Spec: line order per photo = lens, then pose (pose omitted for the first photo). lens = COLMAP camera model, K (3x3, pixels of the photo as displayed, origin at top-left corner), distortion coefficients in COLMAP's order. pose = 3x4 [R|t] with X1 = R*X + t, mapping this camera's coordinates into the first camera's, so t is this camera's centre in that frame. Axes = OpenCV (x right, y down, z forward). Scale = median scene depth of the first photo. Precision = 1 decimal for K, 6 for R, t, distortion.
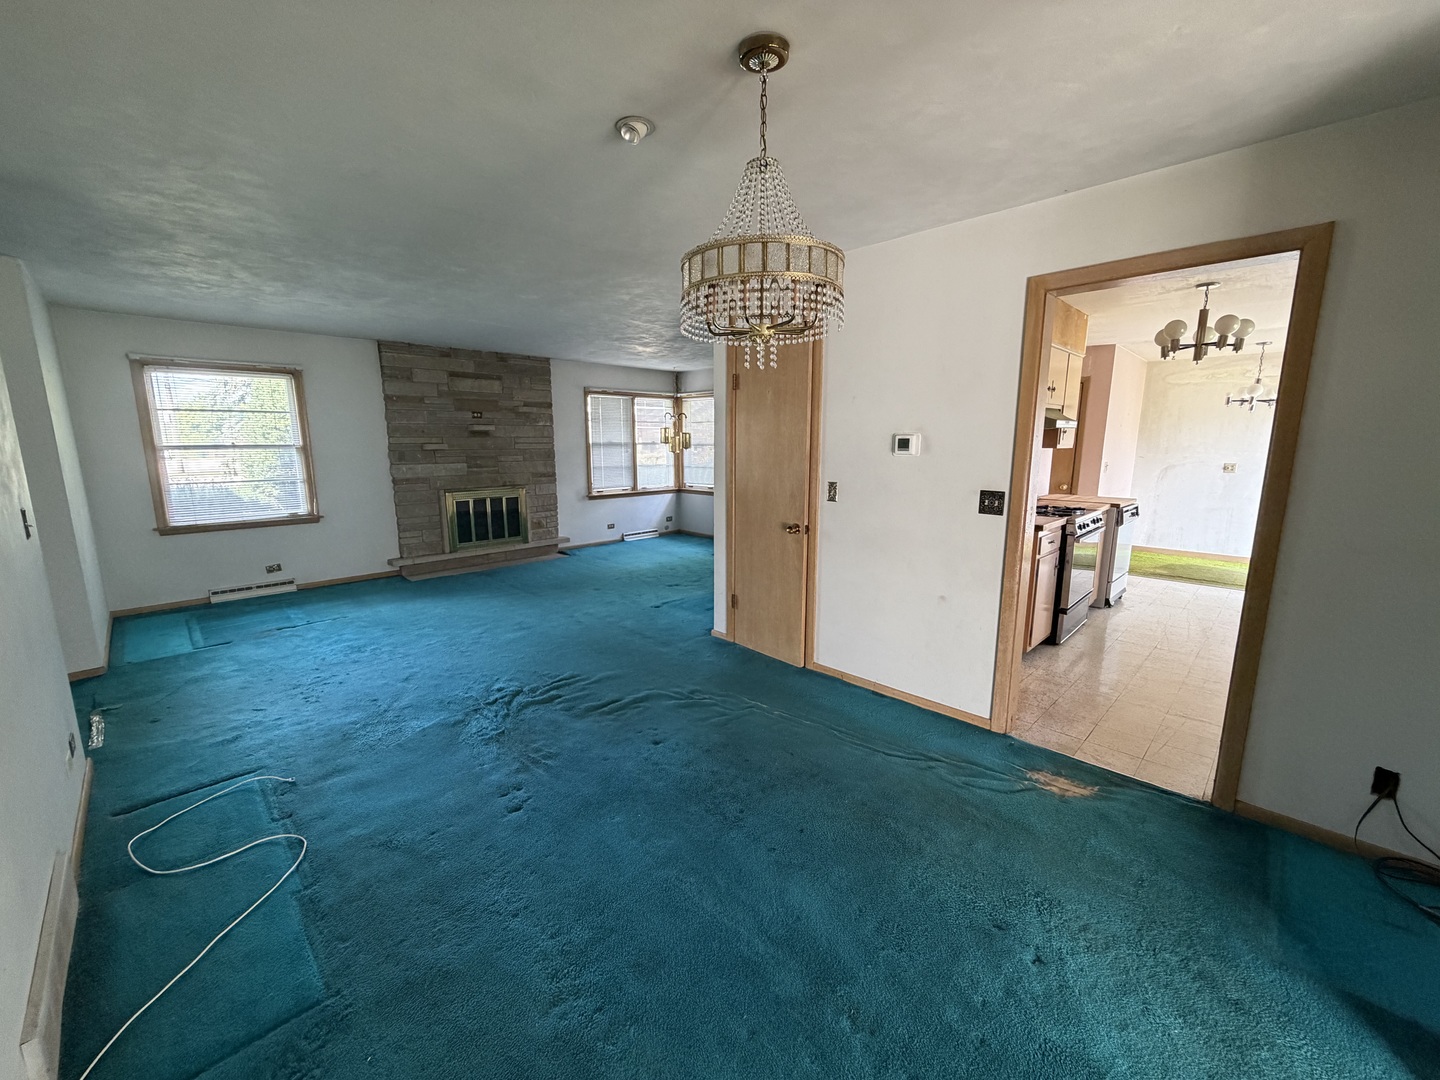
lens RADIAL K [[575.0, 0, 715.5], [0, 575.0, 542.0], [0, 0, 1]] dist [-0.001369, 0.001390]
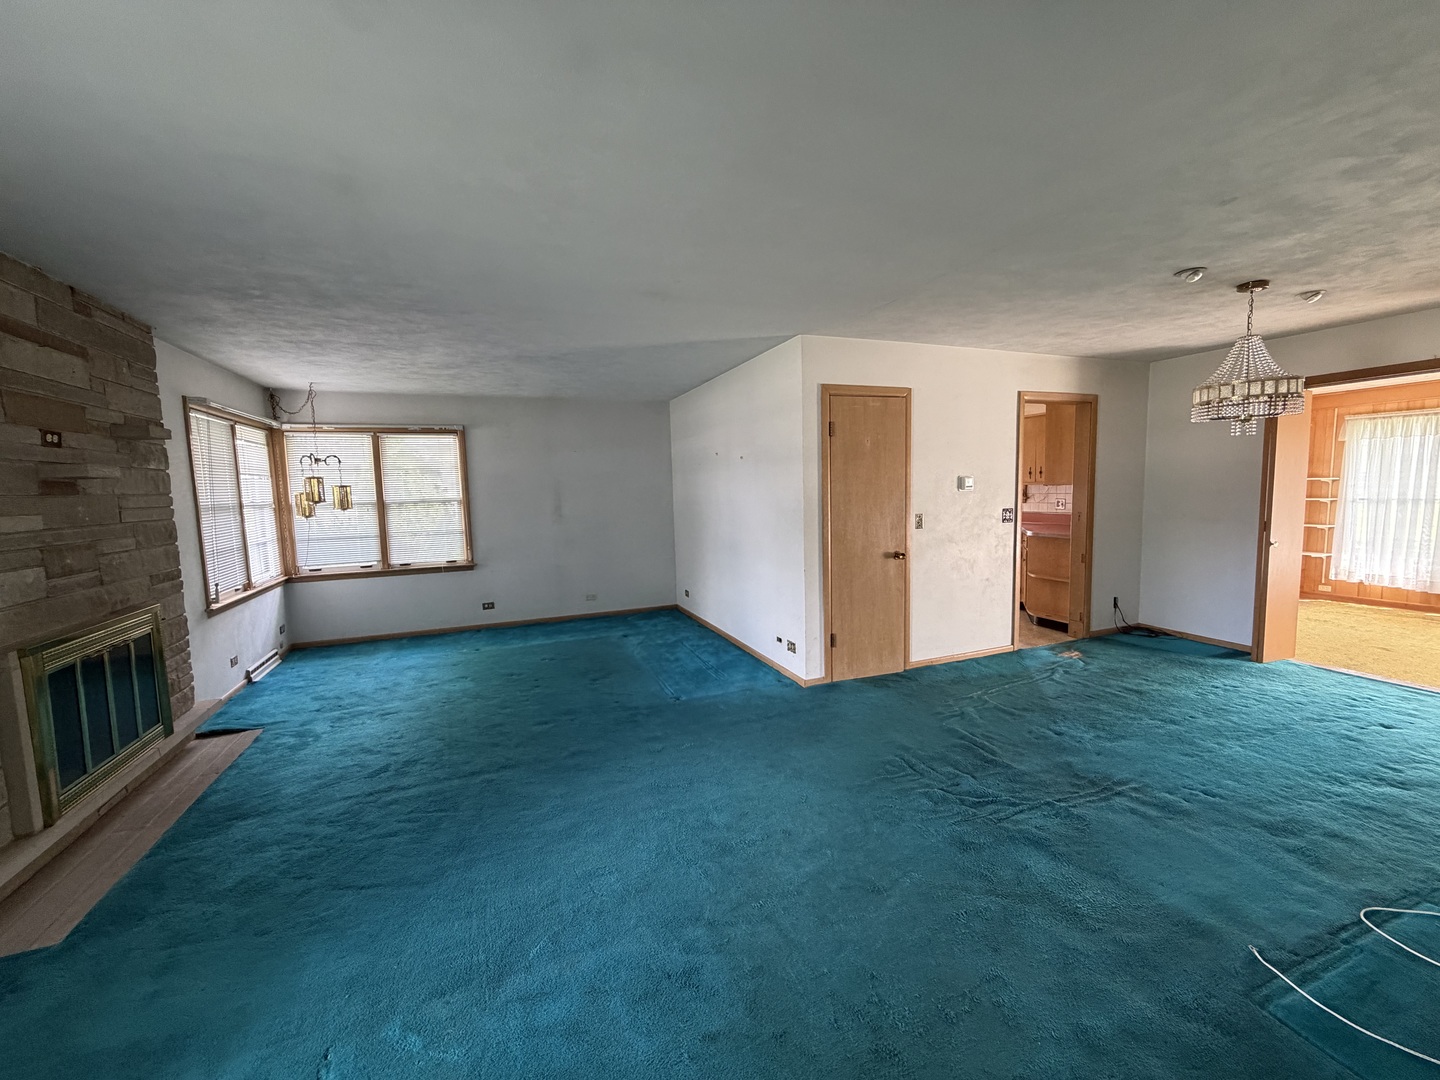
lens RADIAL K [[575.0, 0, 716.6], [0, 575.0, 541.7], [0, 0, 1]] dist [-0.001369, 0.001390]
pose [[0.391999, -0.096604, 0.914880, -0.751591], [0.186695, 0.982132, 0.023712, -0.102358], [-0.900823, 0.161509, 0.403030, 0.584175]]
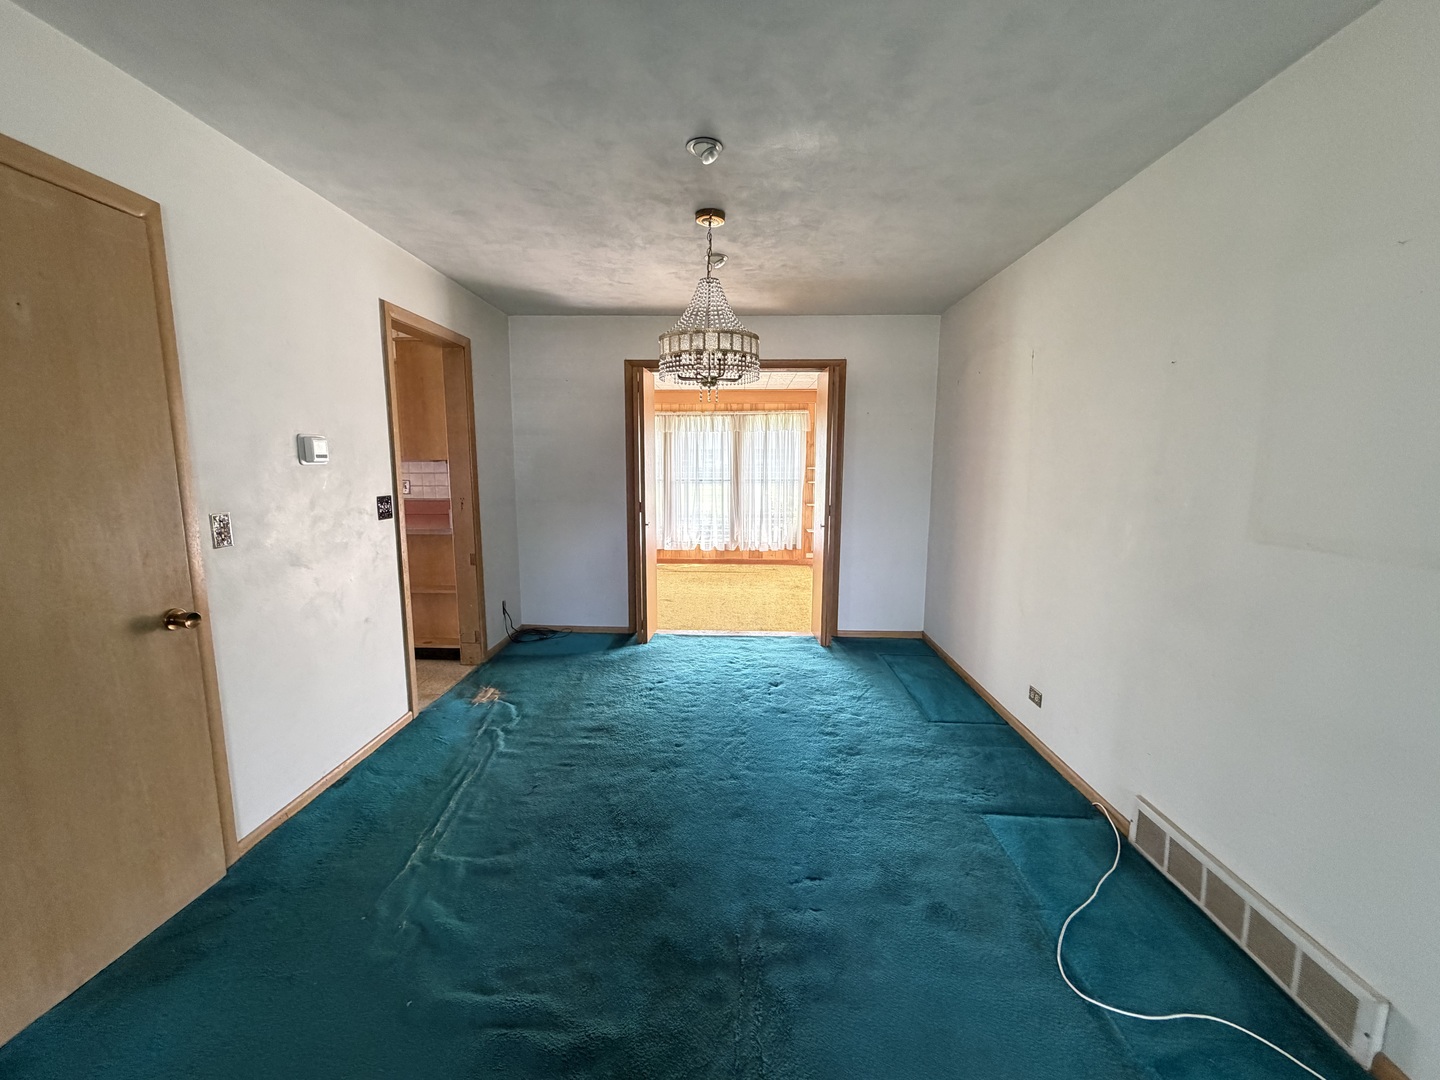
lens RADIAL K [[575.0, 0, 717.1], [0, 575.0, 542.3], [0, 0, 1]] dist [-0.001369, 0.001390]
pose [[-0.682828, -0.104820, 0.723020, -0.354940], [0.124481, 0.958490, 0.256518, -0.104830], [-0.719896, 0.265160, -0.641436, 0.660434]]
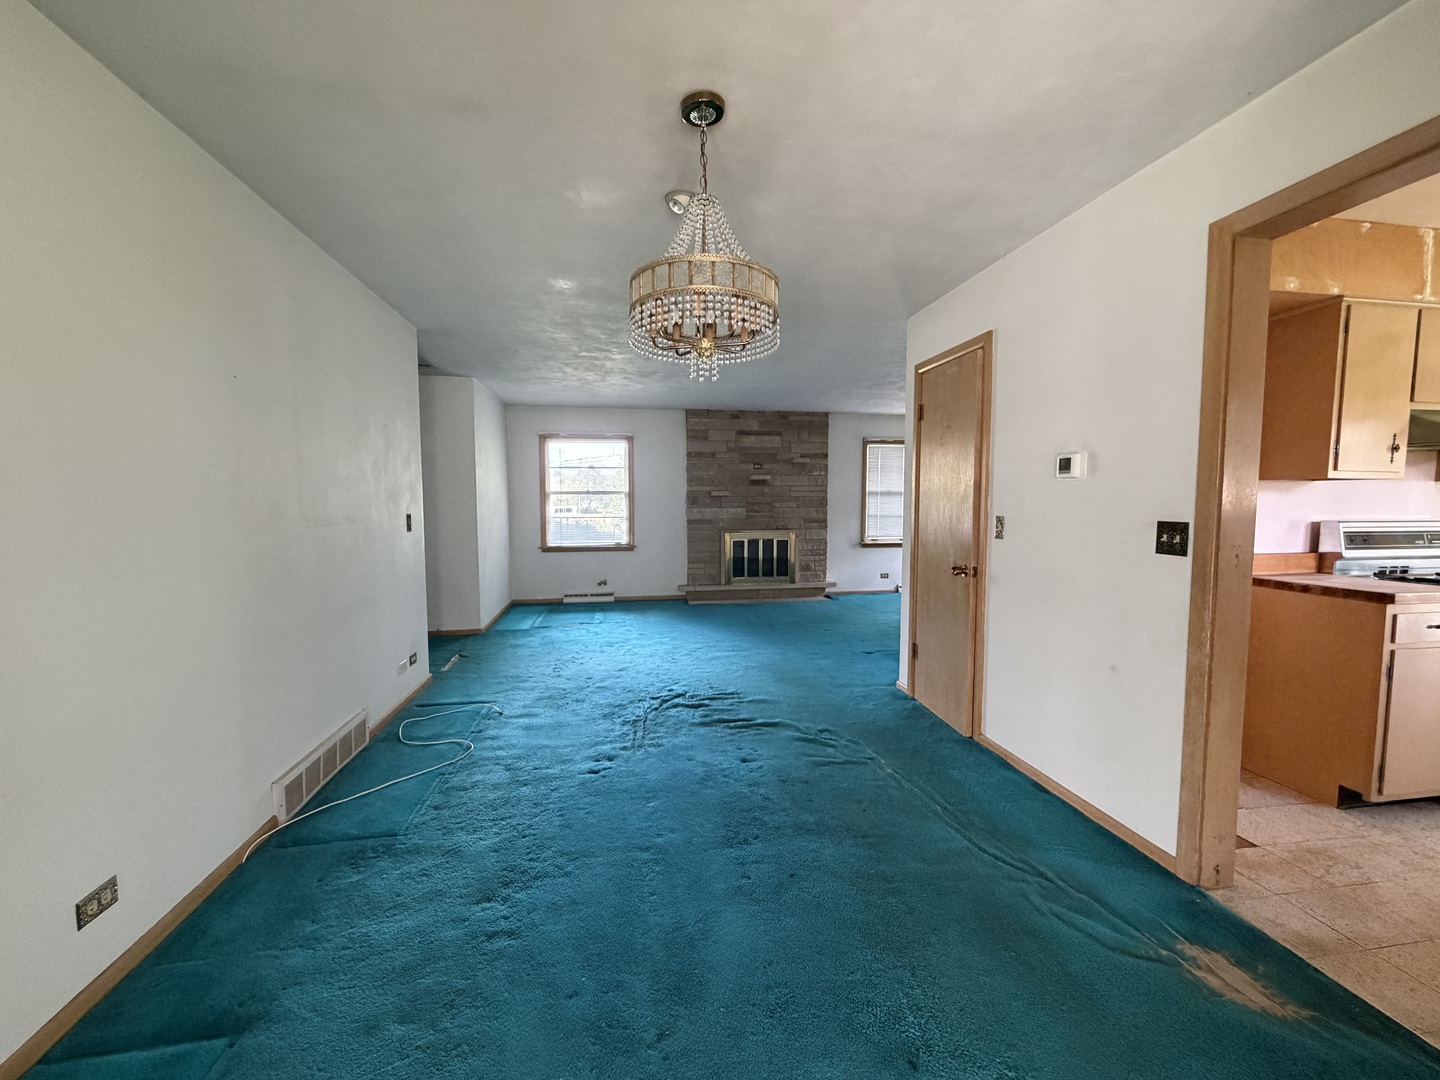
lens RADIAL K [[575.0, 0, 715.2], [0, 575.0, 541.8], [0, 0, 1]] dist [-0.001369, 0.001390]
pose [[0.815489, 0.040902, -0.577326, 0.227761], [-0.101319, 0.992185, -0.072822, 0.023812], [0.569836, 0.117880, 0.813260, 0.052811]]
